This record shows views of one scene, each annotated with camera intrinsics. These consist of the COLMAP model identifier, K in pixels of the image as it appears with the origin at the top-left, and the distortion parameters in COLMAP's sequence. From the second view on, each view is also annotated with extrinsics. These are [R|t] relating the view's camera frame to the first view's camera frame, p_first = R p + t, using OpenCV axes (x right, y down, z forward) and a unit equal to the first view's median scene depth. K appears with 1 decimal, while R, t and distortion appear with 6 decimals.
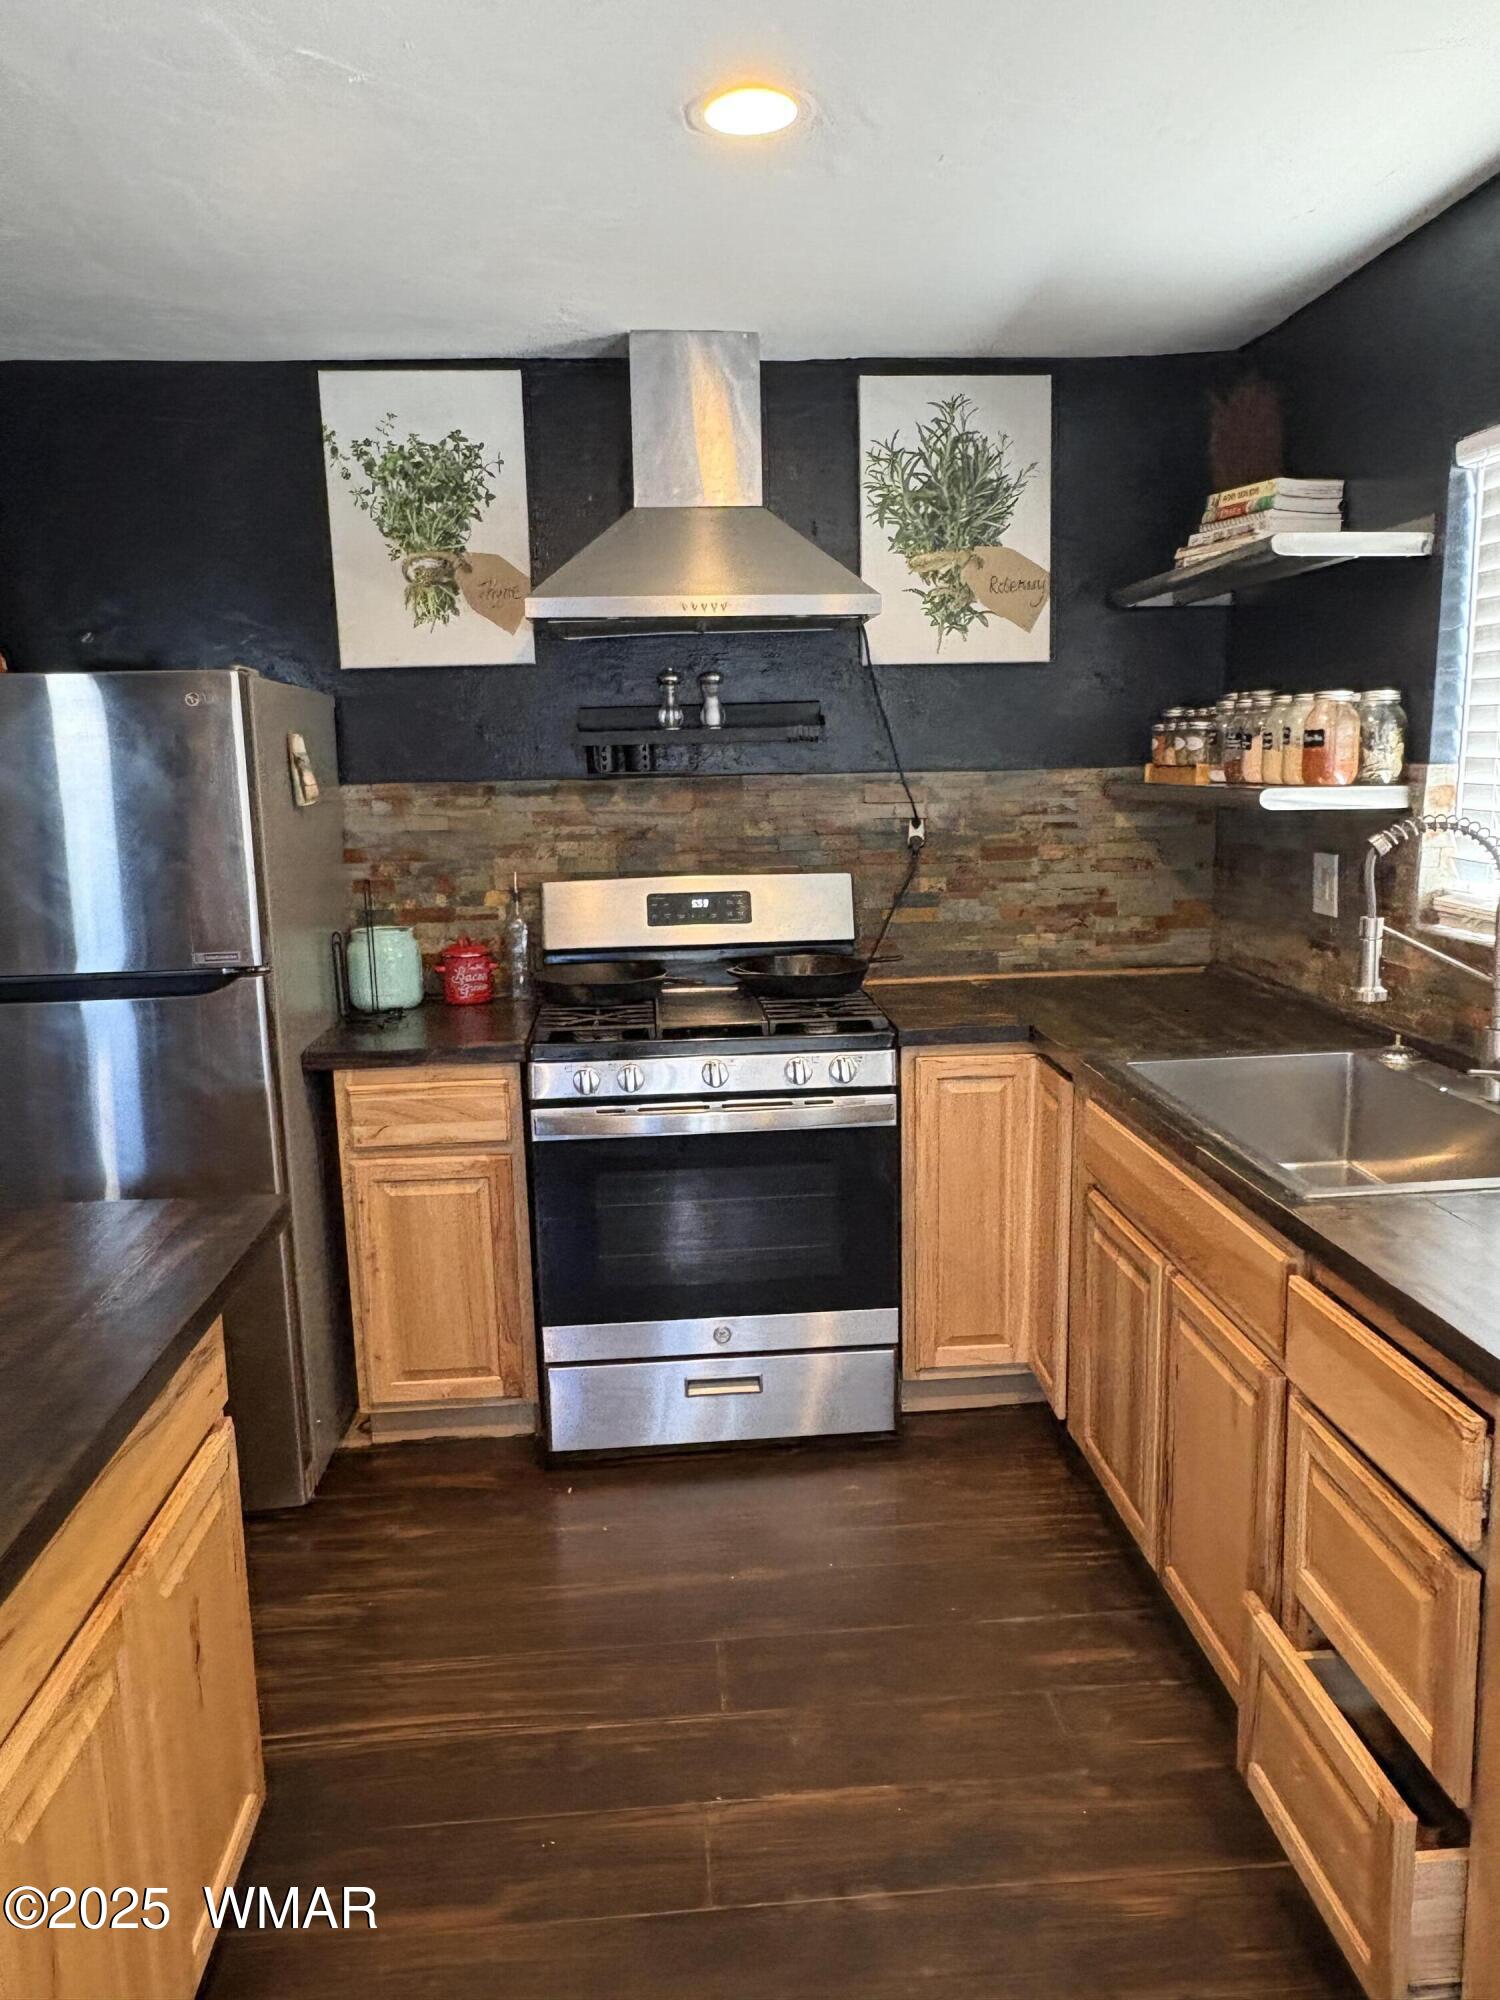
lens RADIAL K [[1473.0, 0, 750.0], [0, 1473.0, 1000.0], [0, 0, 1]] dist [0.005404, 0.004522]
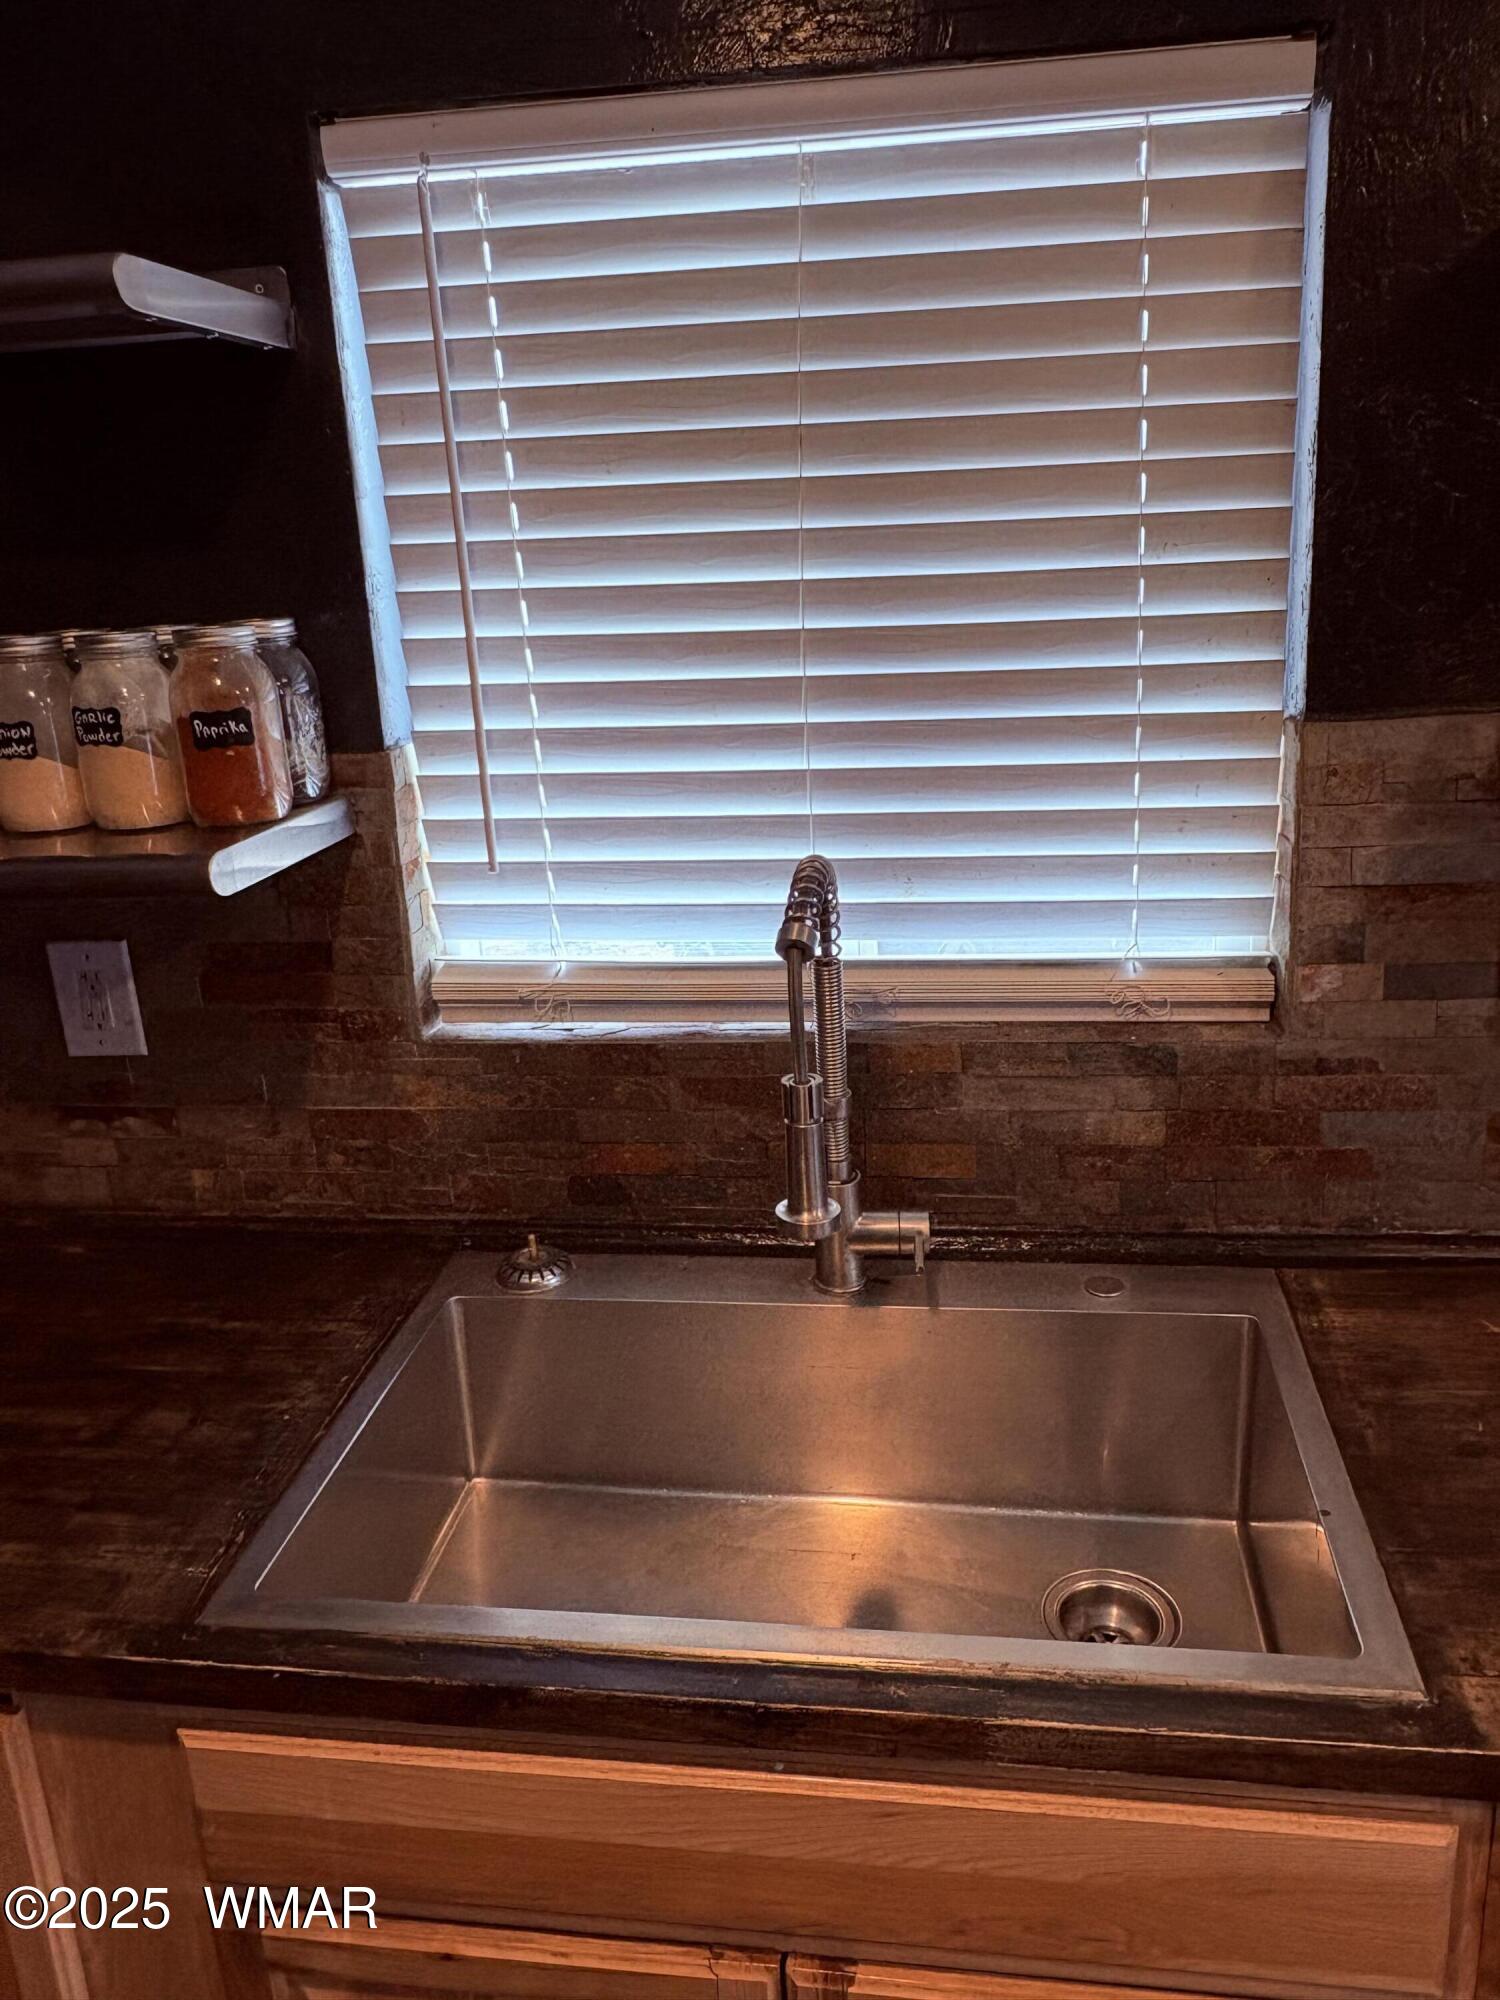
lens RADIAL K [[1533.9, 0, 758.7], [0, 1533.9, 968.6], [0, 0, 1]] dist [0.002720, 0.000342]
pose [[0.209869, -0.271875, 0.939169, -0.058761], [0.204916, 0.951459, 0.229642, -0.176650], [-0.956015, 0.144256, 0.255394, 0.700081]]
